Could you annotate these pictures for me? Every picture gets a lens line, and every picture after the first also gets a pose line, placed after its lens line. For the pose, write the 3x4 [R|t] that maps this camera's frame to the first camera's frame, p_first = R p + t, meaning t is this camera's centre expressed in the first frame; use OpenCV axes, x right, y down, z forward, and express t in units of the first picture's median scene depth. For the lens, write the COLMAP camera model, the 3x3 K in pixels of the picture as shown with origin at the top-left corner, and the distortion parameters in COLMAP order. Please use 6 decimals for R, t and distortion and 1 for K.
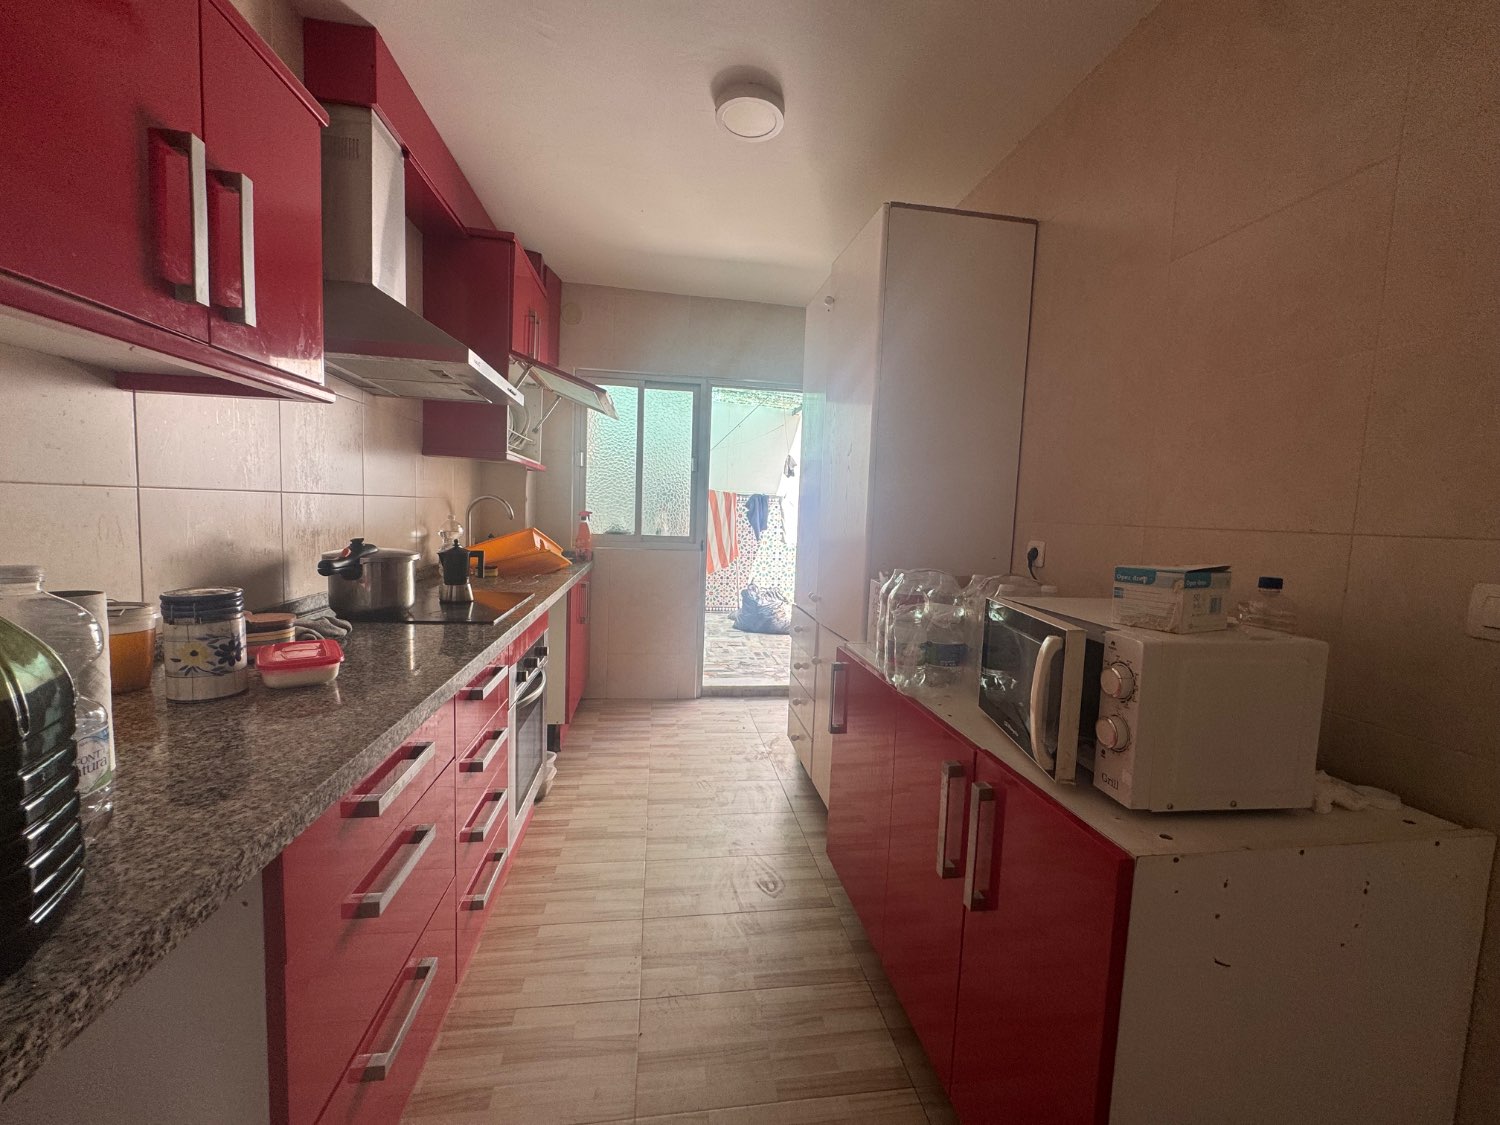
lens RADIAL K [[597.6, 0, 745.8], [0, 597.6, 561.4], [0, 0, 1]] dist [-0.004161, 0.000397]
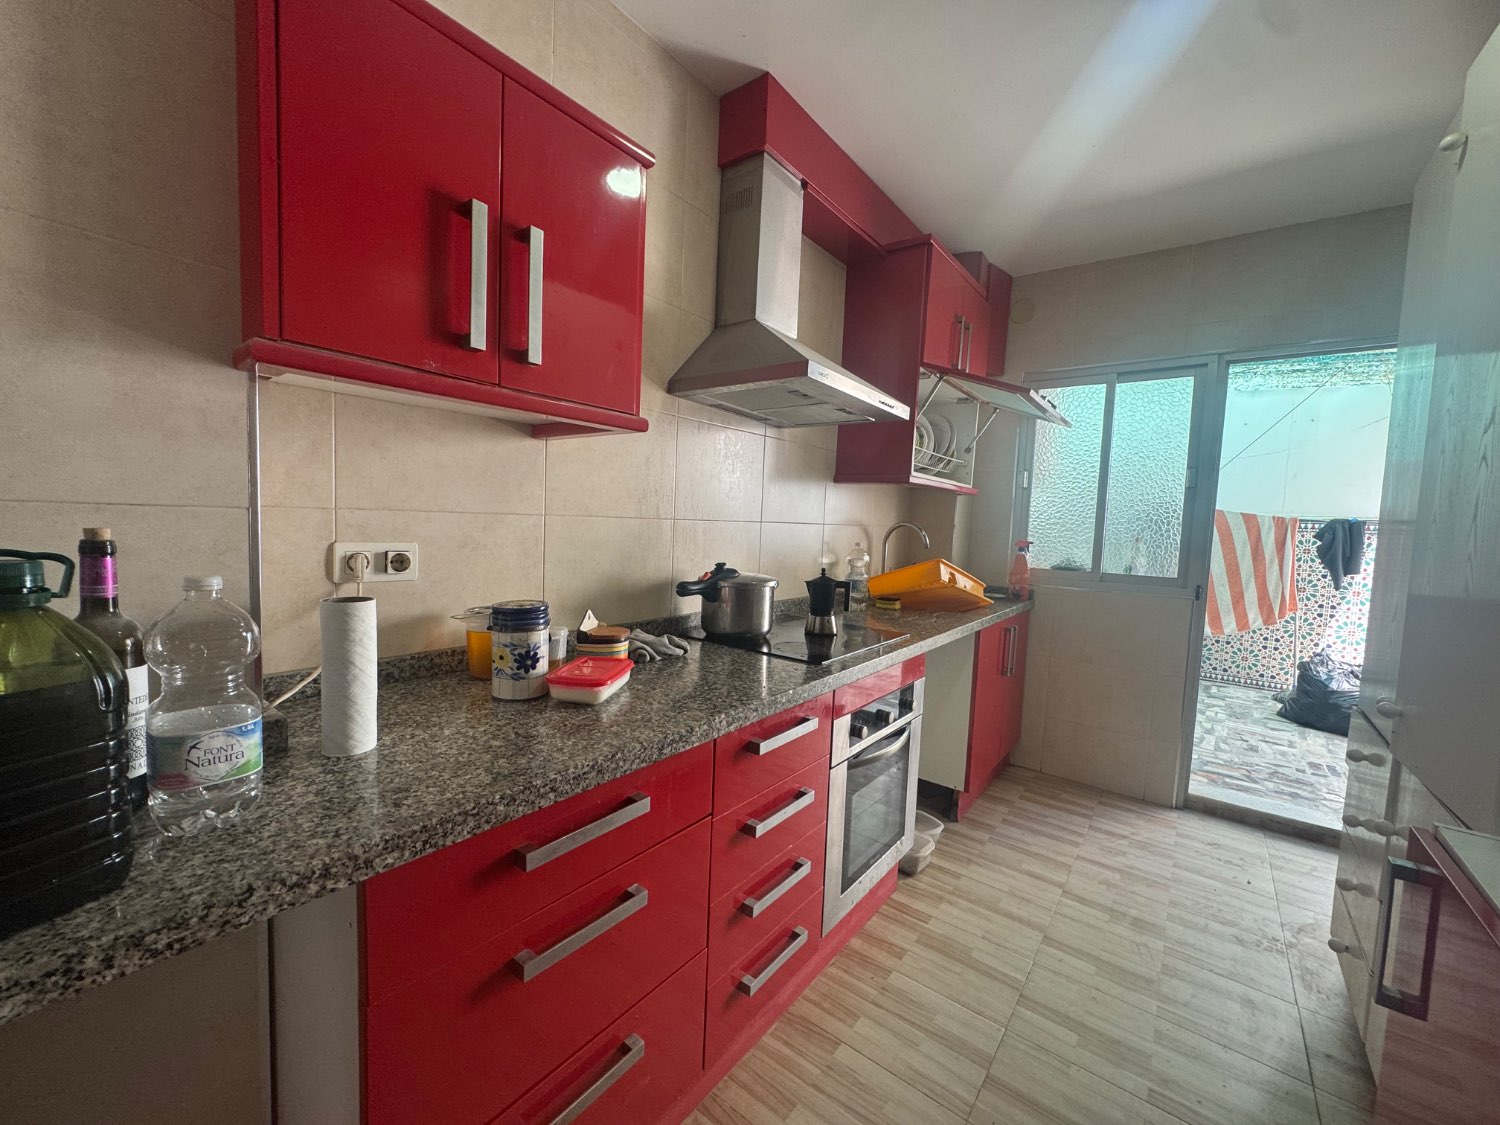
lens RADIAL K [[597.6, 0, 744.0], [0, 597.6, 562.2], [0, 0, 1]] dist [-0.004161, 0.000397]
pose [[0.697451, 0.038992, -0.715571, 0.077784], [-0.072893, 0.997200, -0.016709, -0.015618], [0.712915, 0.063814, 0.698340, 0.185704]]
